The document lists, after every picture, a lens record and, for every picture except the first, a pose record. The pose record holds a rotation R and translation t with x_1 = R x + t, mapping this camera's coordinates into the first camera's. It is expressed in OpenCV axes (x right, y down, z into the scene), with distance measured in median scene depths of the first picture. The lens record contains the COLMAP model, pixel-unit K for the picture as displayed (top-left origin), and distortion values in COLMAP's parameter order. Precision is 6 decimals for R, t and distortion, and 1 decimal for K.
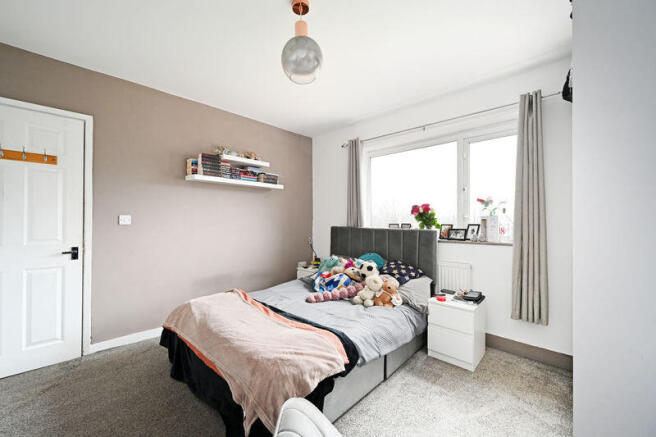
lens RADIAL K [[268.9, 0, 328.0], [0, 268.9, 218.5], [0, 0, 1]] dist [-0.000525, -0.000086]
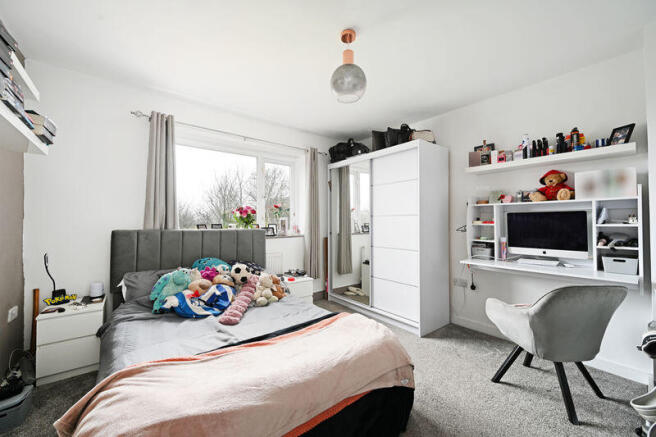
lens RADIAL K [[255.7, 0, 328.0], [0, 255.7, 218.5], [0, 0, 1]] dist [-0.001492, -0.000291]
pose [[0.119102, 0.012594, 0.992802, -0.669150], [-0.004737, 0.999915, -0.012116, 0.007363], [-0.992871, -0.003260, 0.119151, 0.543035]]
